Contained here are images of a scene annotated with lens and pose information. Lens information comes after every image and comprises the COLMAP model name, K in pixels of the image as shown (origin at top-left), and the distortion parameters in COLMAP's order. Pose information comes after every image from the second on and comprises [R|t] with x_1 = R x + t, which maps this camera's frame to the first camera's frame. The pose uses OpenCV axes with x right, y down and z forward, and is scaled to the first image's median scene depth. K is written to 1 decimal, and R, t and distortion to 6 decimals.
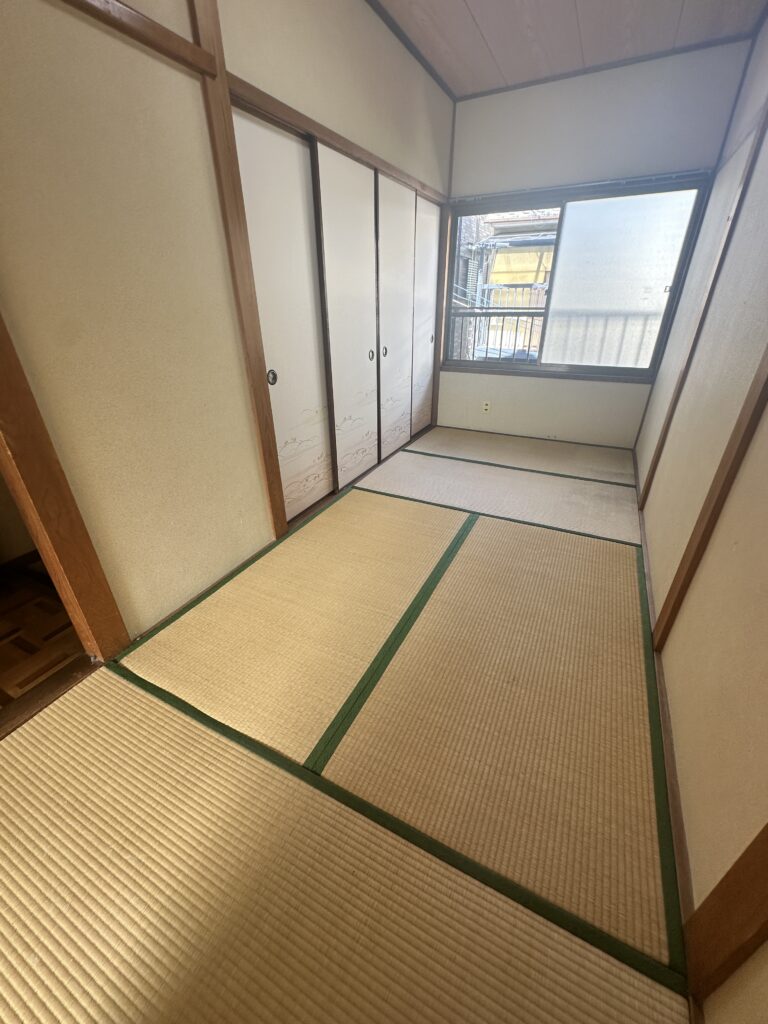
lens RADIAL K [[405.9, 0, 389.8], [0, 405.9, 508.9], [0, 0, 1]] dist [0.001113, 0.000009]
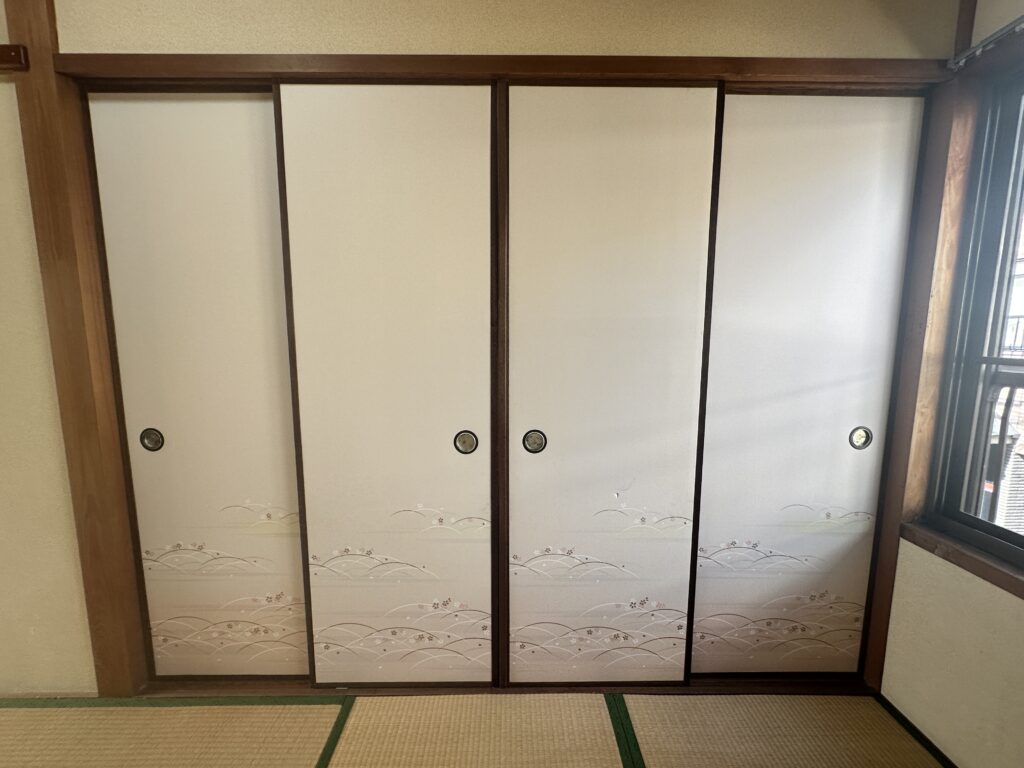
lens RADIAL K [[405.9, 0, 511.8], [0, 405.9, 390.4], [0, 0, 1]] dist [0.001113, 0.000009]
pose [[0.451682, 0.107054, -0.885733, 0.376758], [-0.417649, 0.902650, -0.103883, -0.415377], [0.788386, 0.416848, 0.452421, 0.835038]]
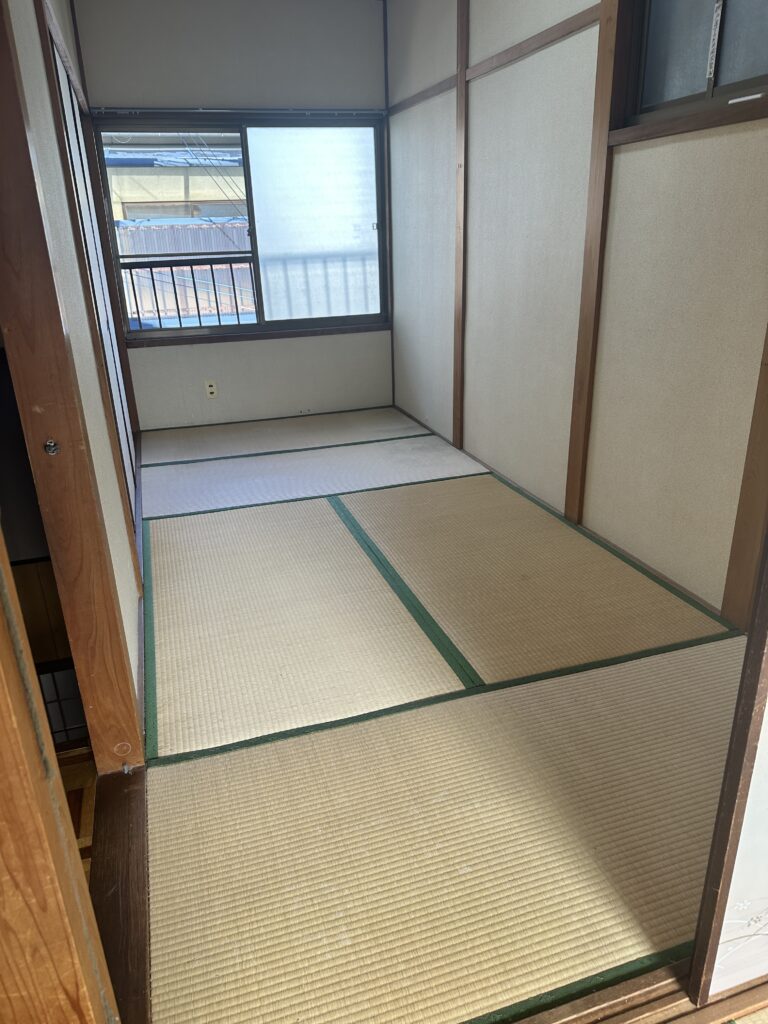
lens RADIAL K [[719.2, 0, 389.9], [0, 719.2, 516.0], [0, 0, 1]] dist [0.038651, -0.008514]
pose [[0.708905, -0.271403, 0.650995, -0.594586], [0.347672, 0.937536, 0.012265, 0.067044], [-0.613660, 0.217638, 0.758983, -0.128822]]
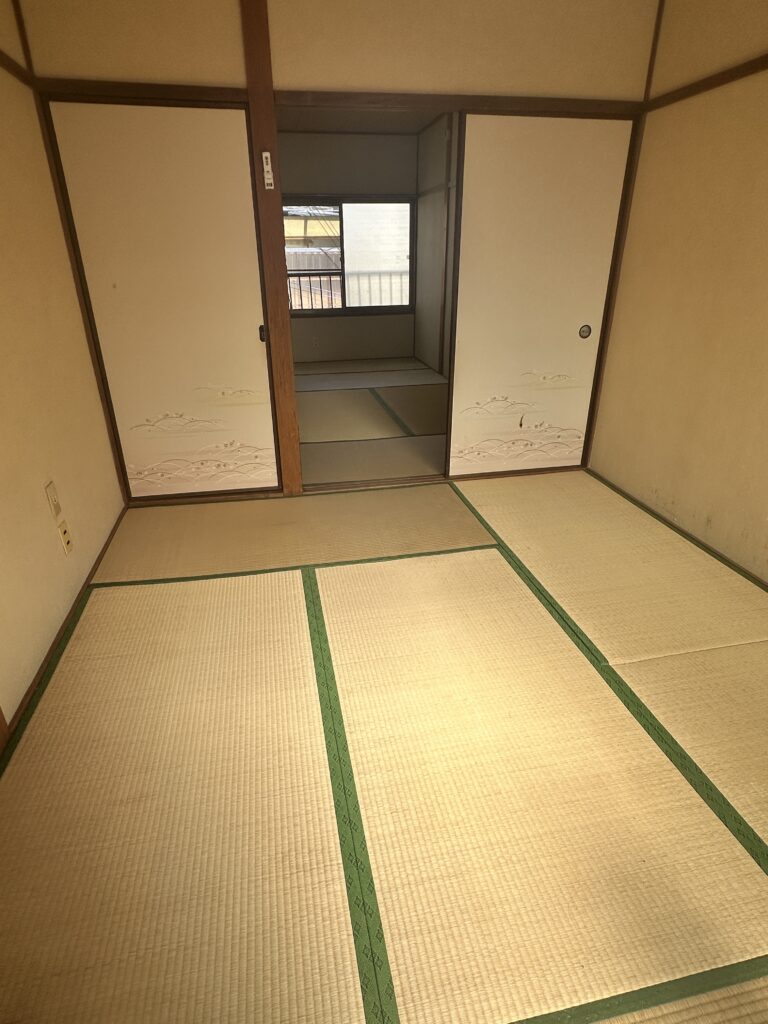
lens RADIAL K [[563.7, 0, 376.4], [0, 563.7, 508.0], [0, 0, 1]] dist [0.004136, 0.000750]
pose [[0.790994, -0.256611, 0.555408, -1.109746], [0.291629, 0.956166, 0.026442, 0.397069], [-0.537848, 0.141058, 0.831157, -0.817412]]
